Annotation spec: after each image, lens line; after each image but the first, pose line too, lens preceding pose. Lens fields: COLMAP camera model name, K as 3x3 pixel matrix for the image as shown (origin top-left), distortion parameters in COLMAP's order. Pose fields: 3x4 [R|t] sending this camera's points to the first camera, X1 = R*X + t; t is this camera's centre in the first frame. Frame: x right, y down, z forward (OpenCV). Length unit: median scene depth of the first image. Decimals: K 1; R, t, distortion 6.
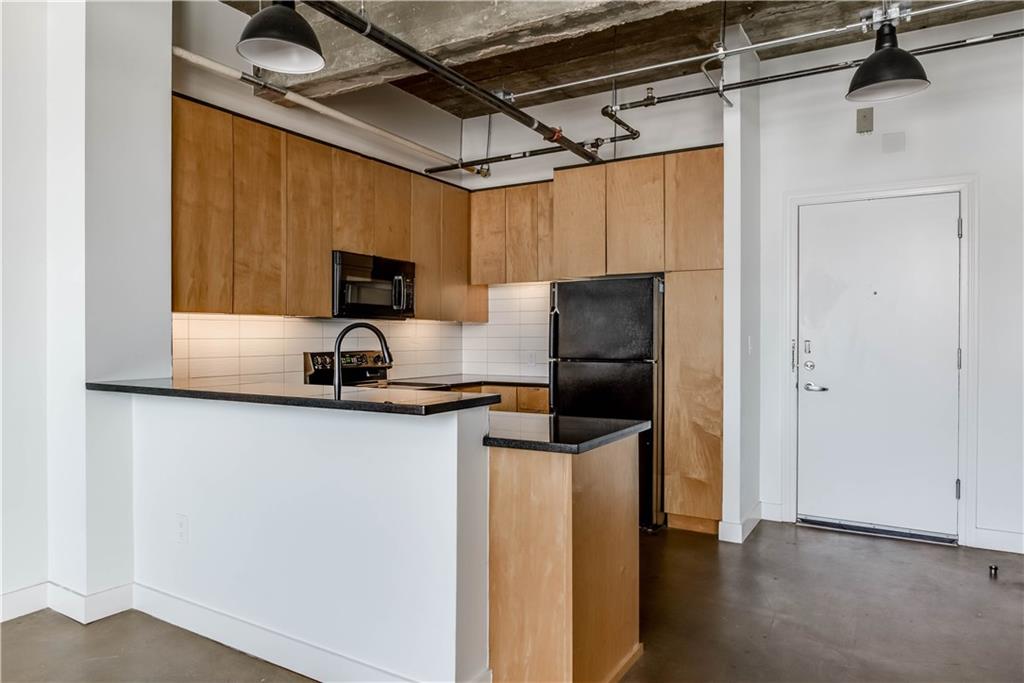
lens RADIAL K [[660.2, 0, 512.0], [0, 660.2, 341.5], [0, 0, 1]] dist [-0.005931, -0.002769]
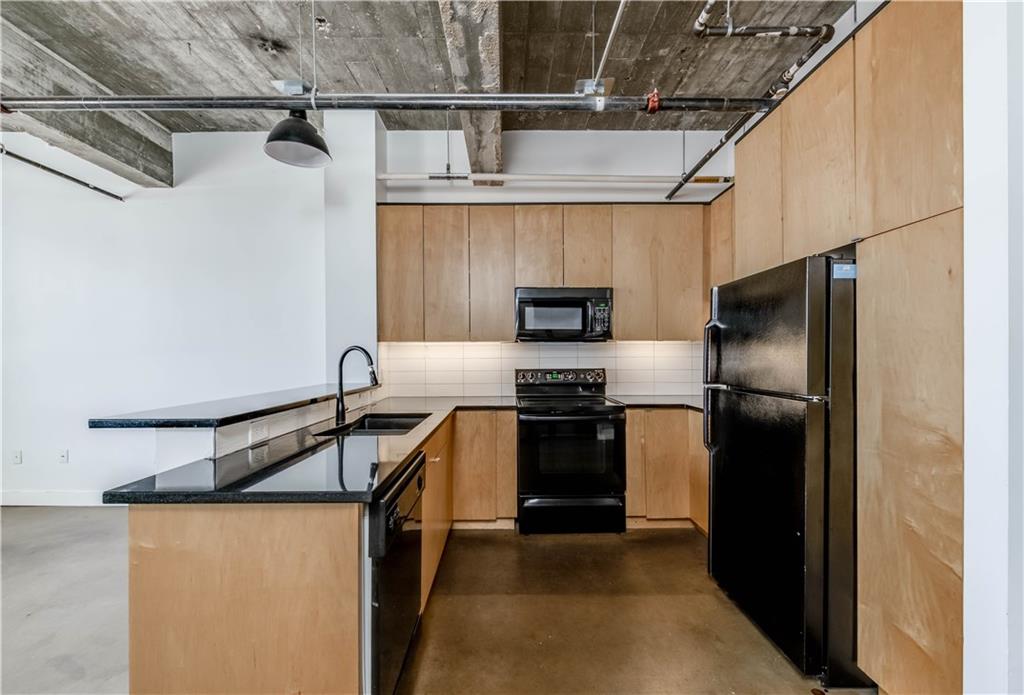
lens RADIAL K [[419.2, 0, 509.8], [0, 419.2, 357.7], [0, 0, 1]] dist [-0.000221, -0.000396]
pose [[0.521166, 0.000259, -0.853455, 0.391316], [-0.004057, 0.999989, -0.002174, -0.004064], [0.853446, 0.004595, 0.521161, 0.568644]]
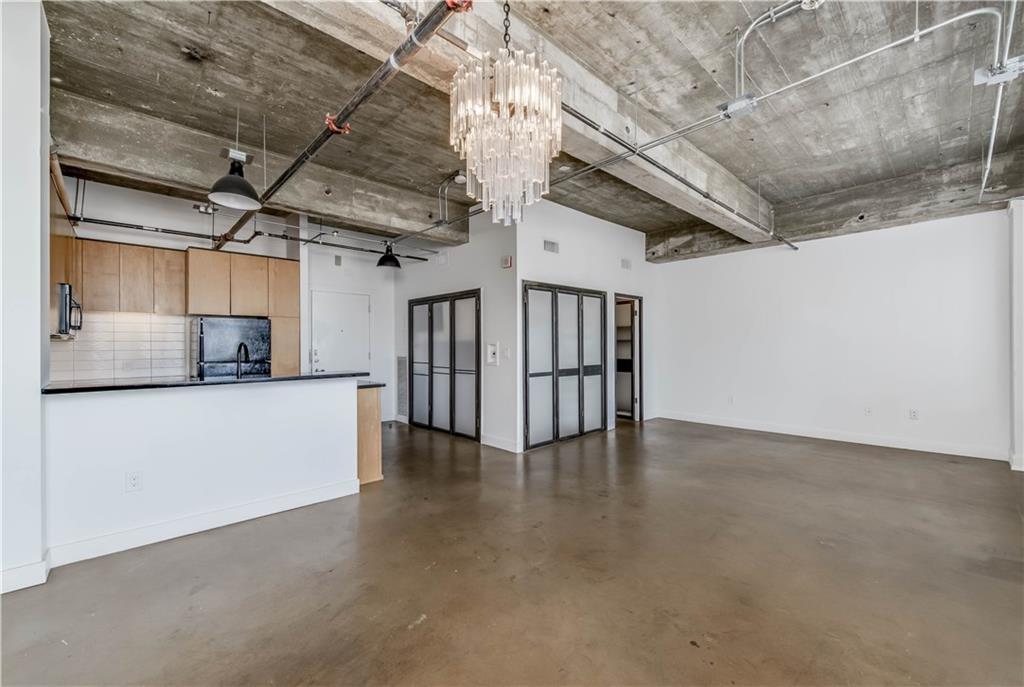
lens RADIAL K [[416.0, 0, 511.3], [0, 416.0, 344.9], [0, 0, 1]] dist [0.002830, 0.000030]
pose [[0.273313, 0.000233, 0.961925, -0.792312], [0.015002, 0.999877, -0.004505, -0.002534], [-0.961808, 0.015662, 0.273276, -0.048468]]
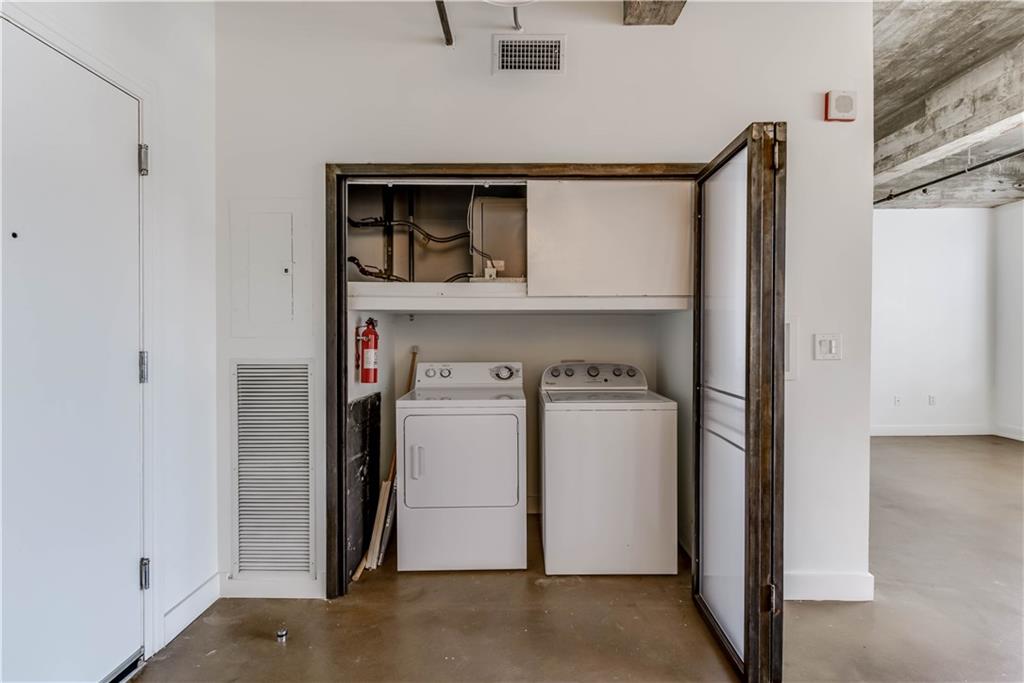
lens RADIAL K [[478.5, 0, 517.7], [0, 478.5, 335.4], [0, 0, 1]] dist [0.000004, -0.000901]
pose [[-0.514723, -0.008277, 0.857316, 0.096949], [0.009333, 0.999840, 0.015257, -0.007325], [-0.857306, 0.015855, -0.514564, 0.876680]]
